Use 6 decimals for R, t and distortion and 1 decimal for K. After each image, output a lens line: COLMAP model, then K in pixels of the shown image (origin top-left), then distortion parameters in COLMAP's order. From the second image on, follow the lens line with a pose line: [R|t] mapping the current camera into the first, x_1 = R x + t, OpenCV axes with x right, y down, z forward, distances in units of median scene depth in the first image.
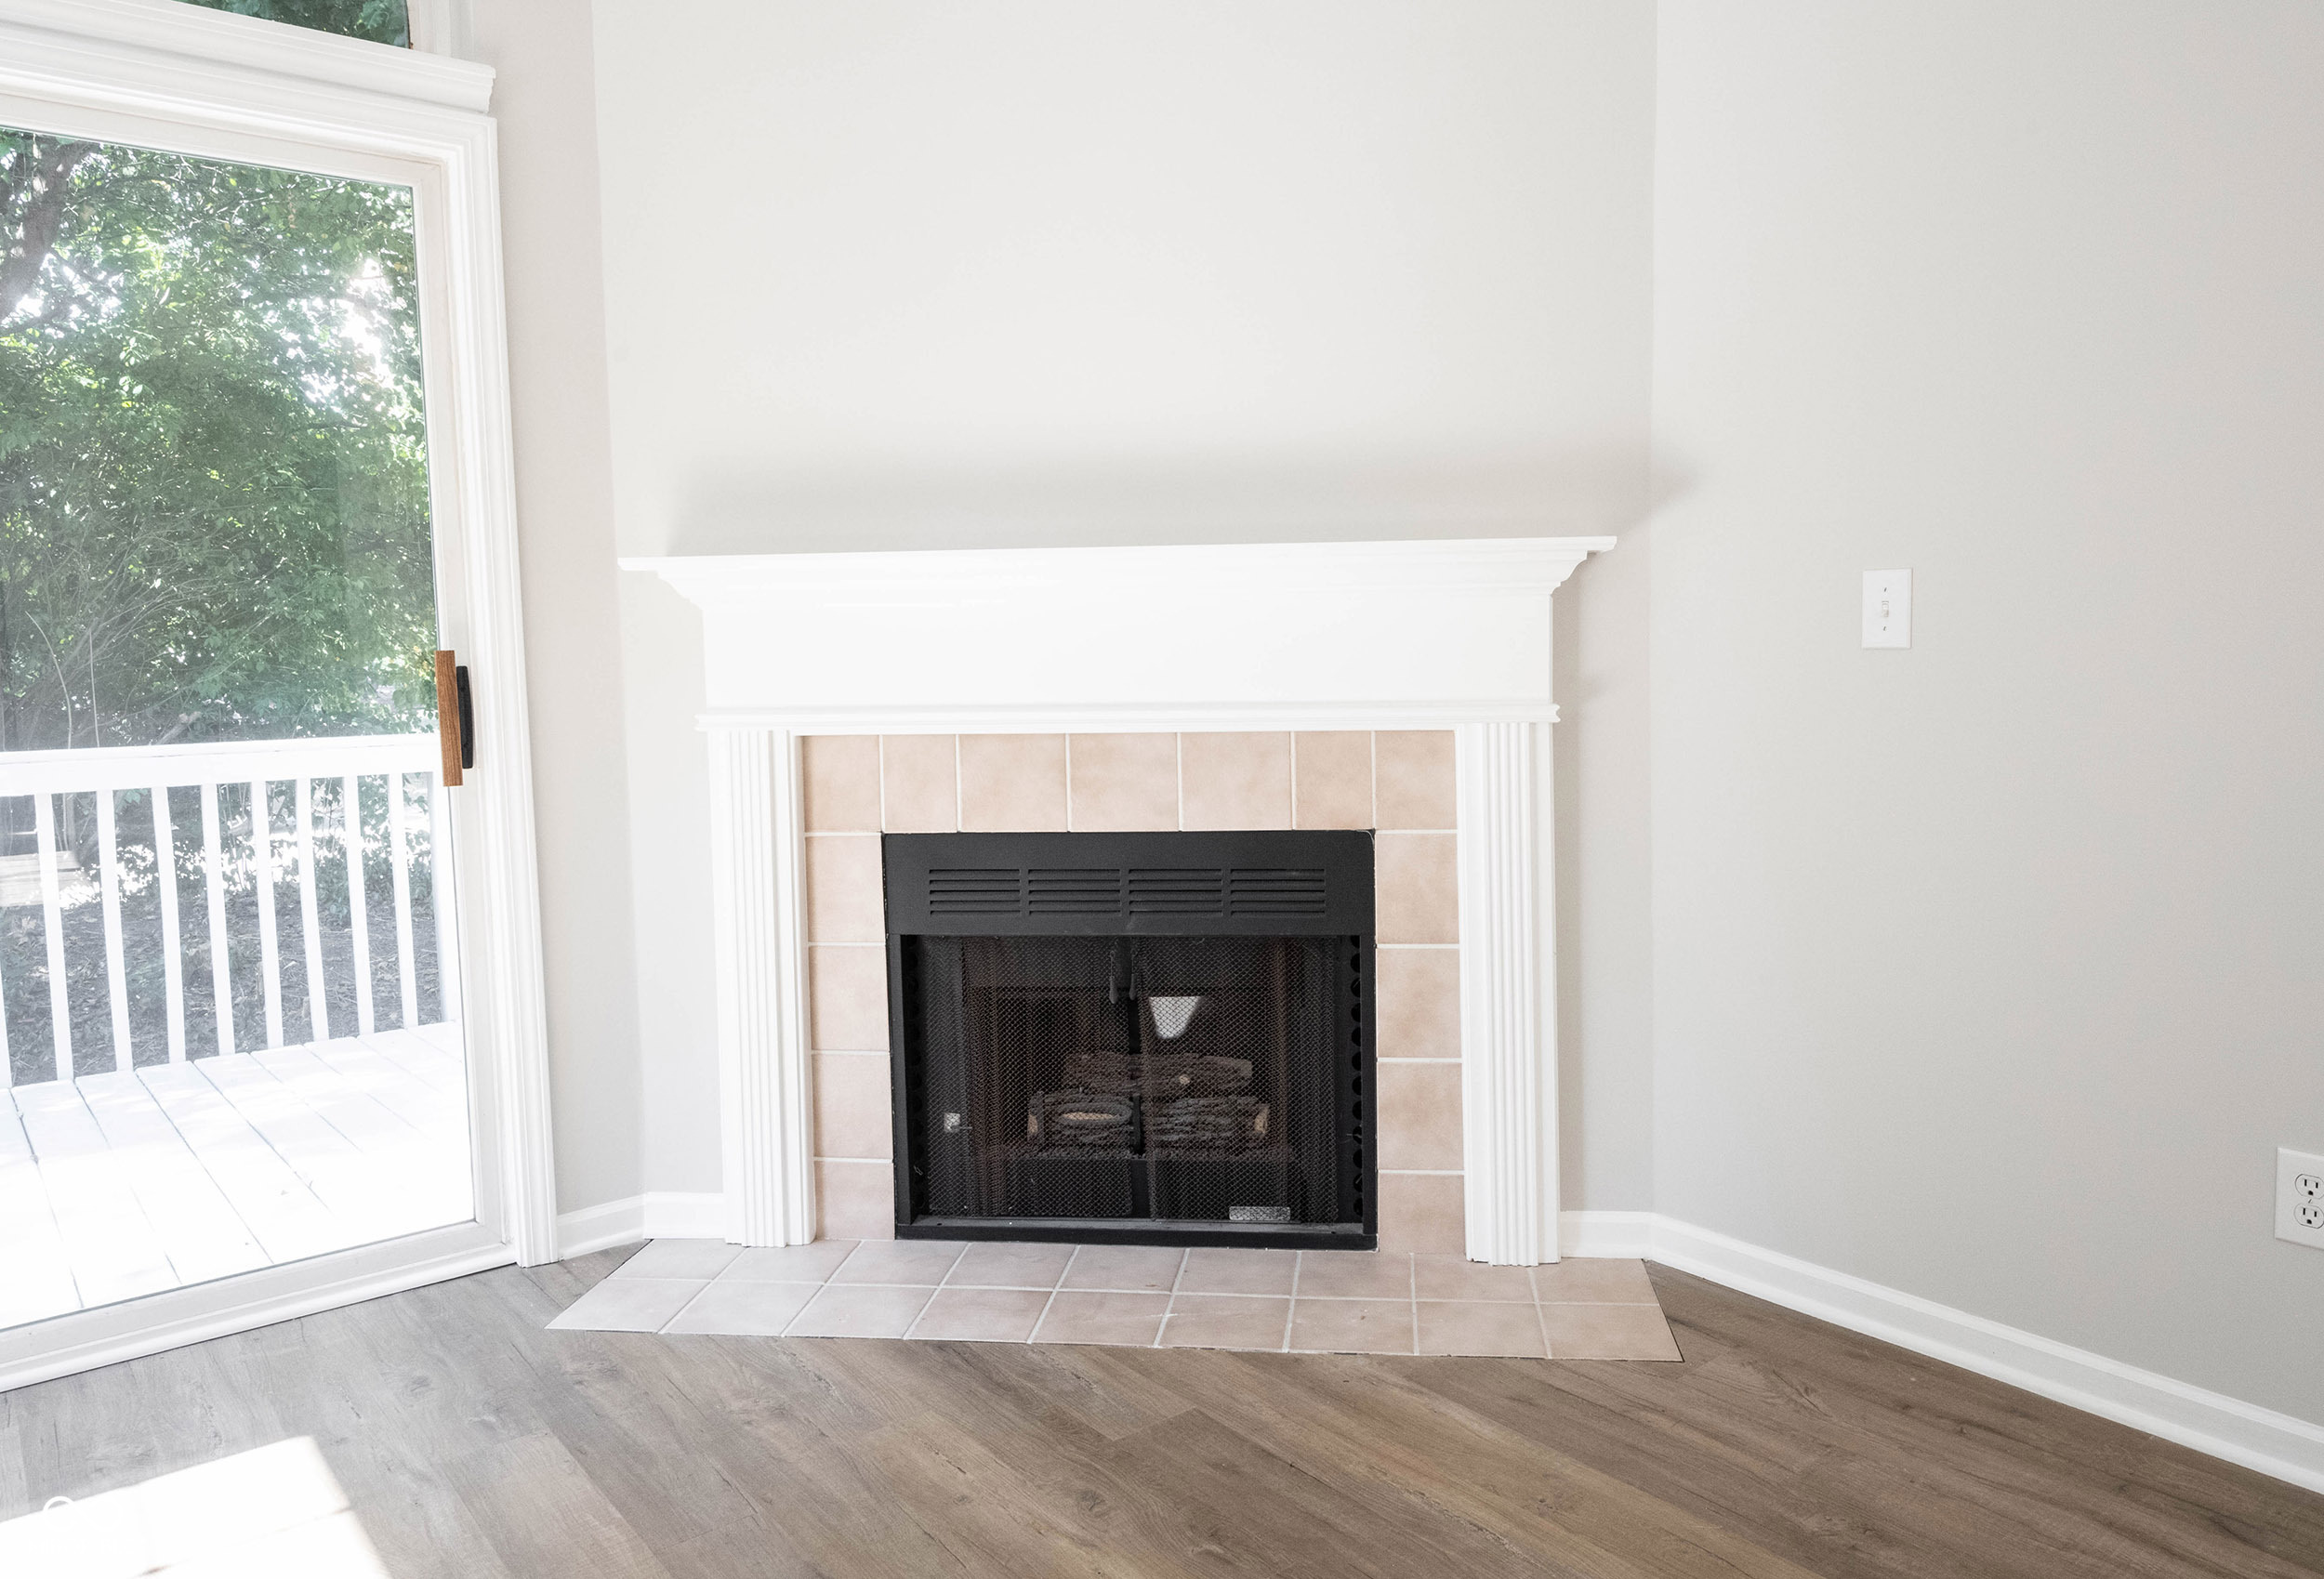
lens RADIAL K [[1617.9, 0, 1162.0], [0, 1617.9, 789.5], [0, 0, 1]] dist [0.003567, 0.001162]
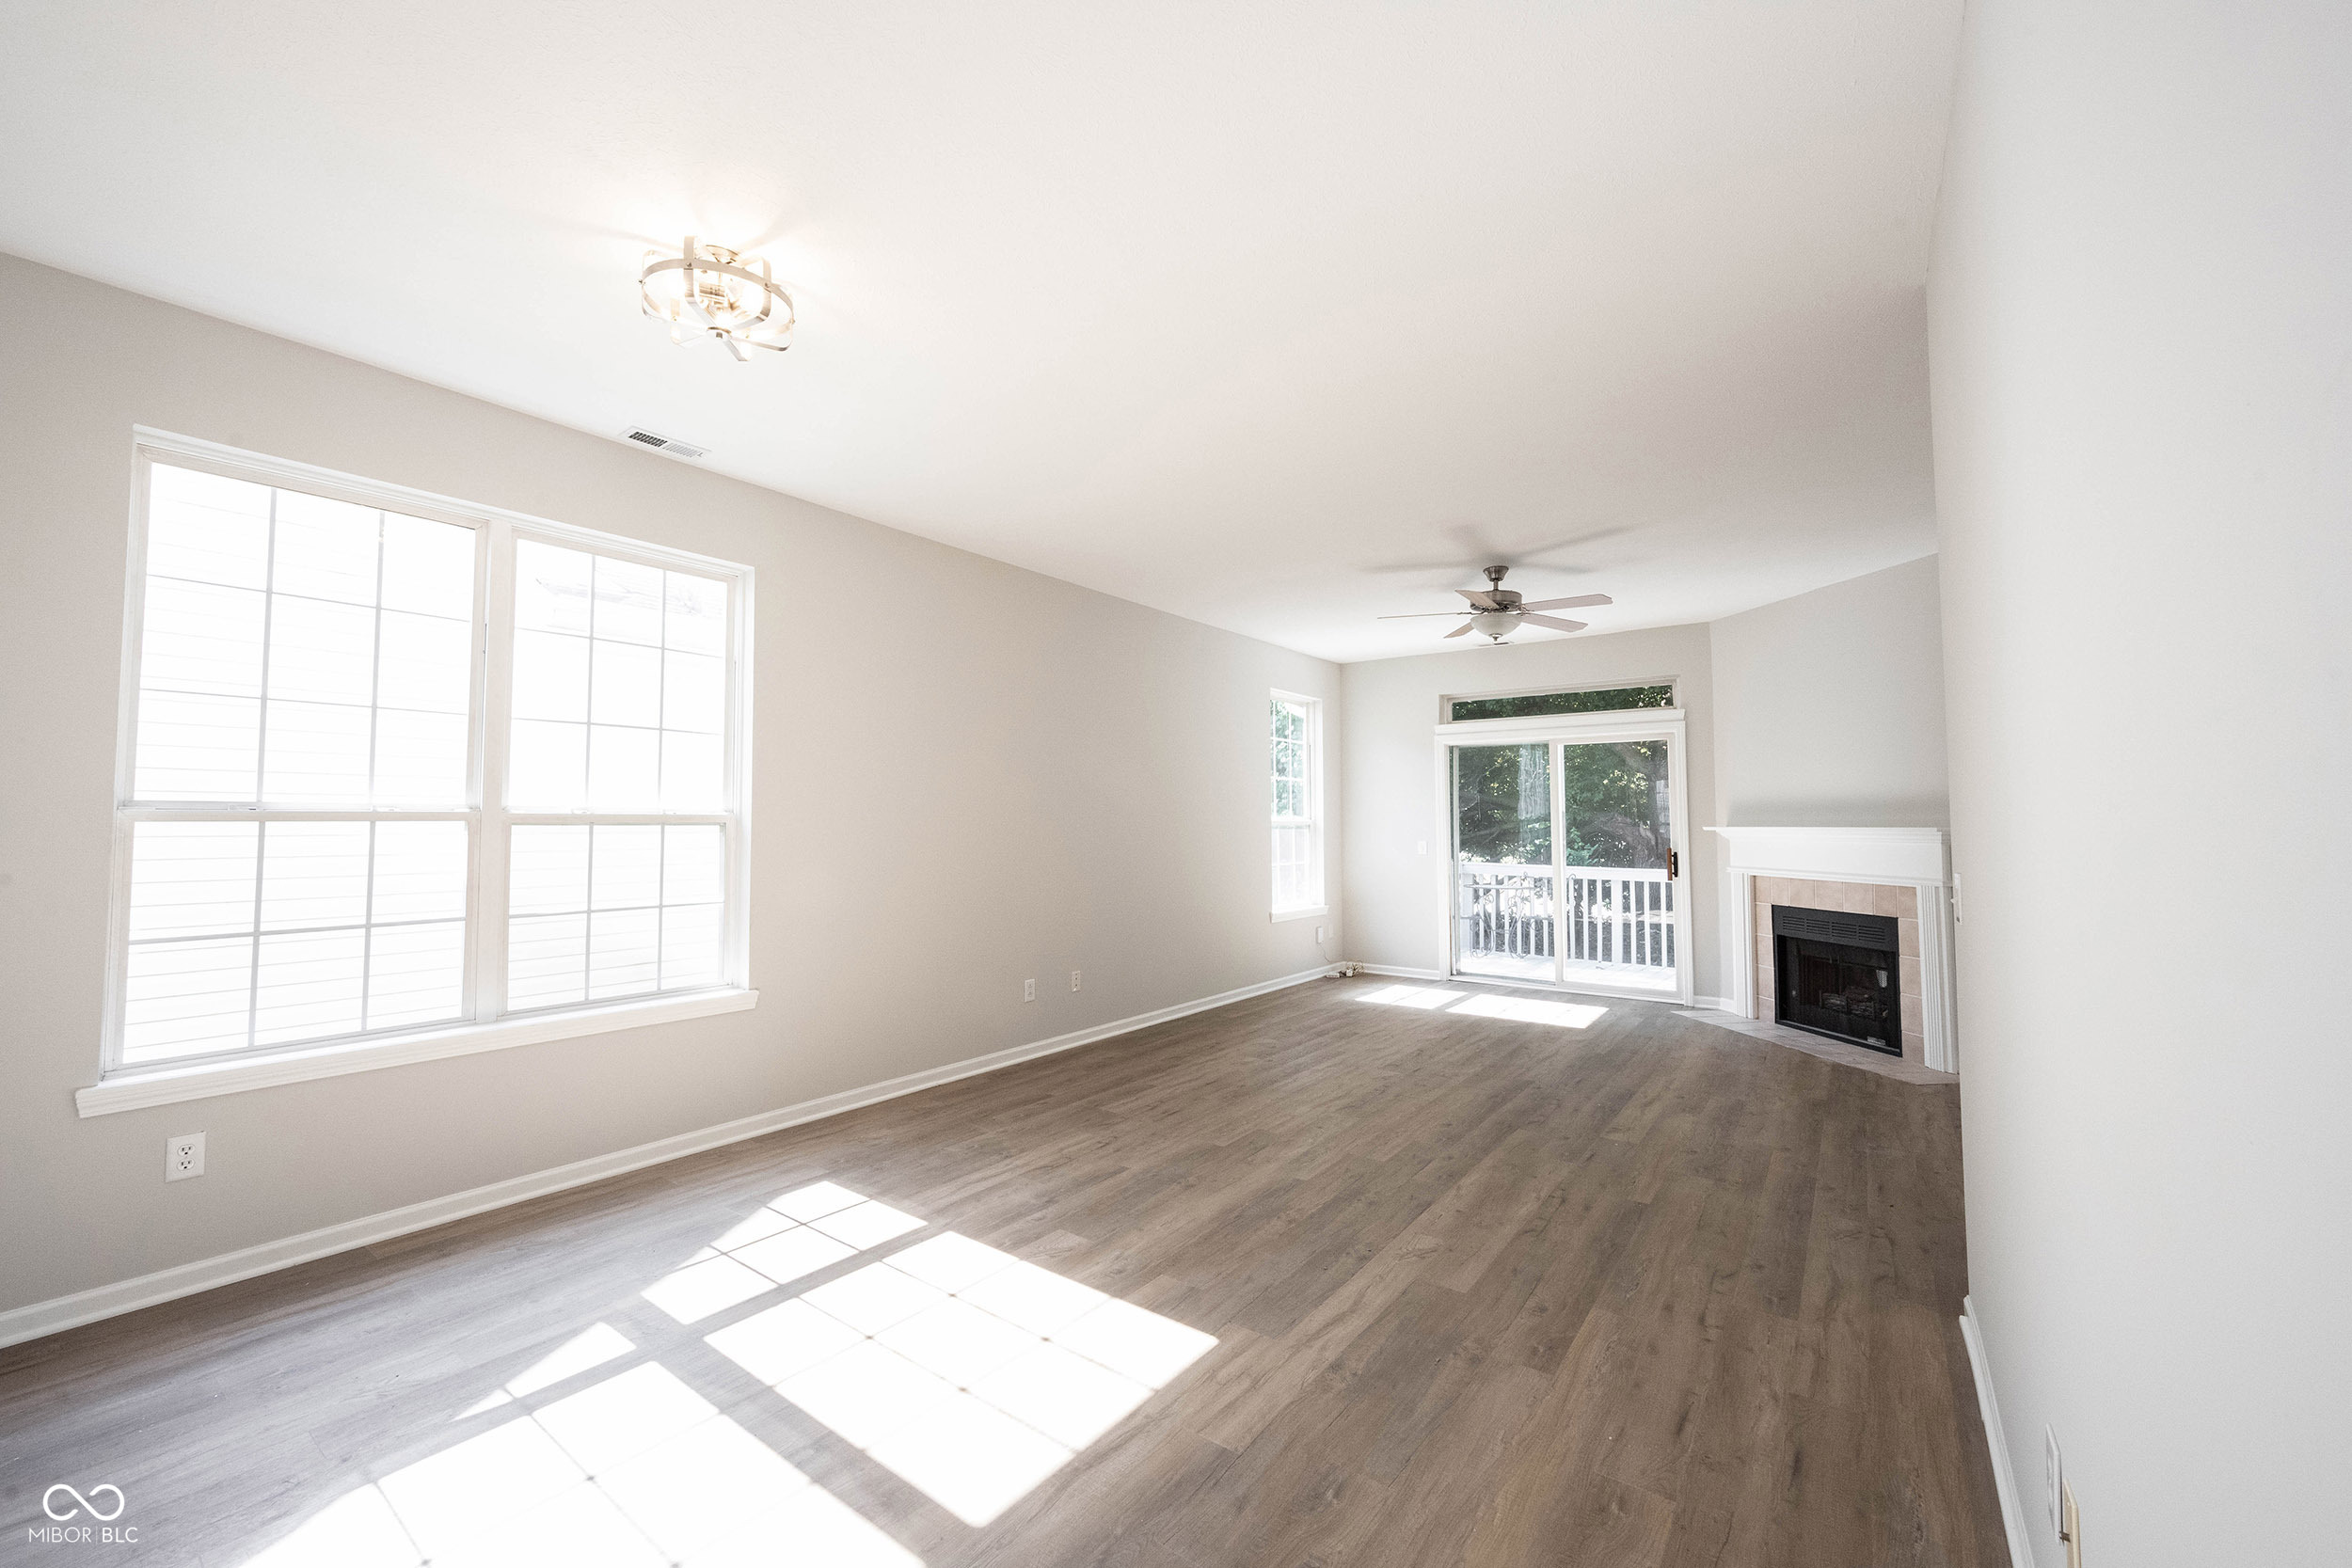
lens RADIAL K [[922.6, 0, 1171.4], [0, 922.6, 791.9], [0, 0, 1]] dist [0.001382, -0.000022]
pose [[0.232948, -0.022145, -0.972237, 1.490840], [-0.088483, 0.995111, -0.043867, -0.013325], [0.968455, 0.096245, 0.229850, -0.758725]]
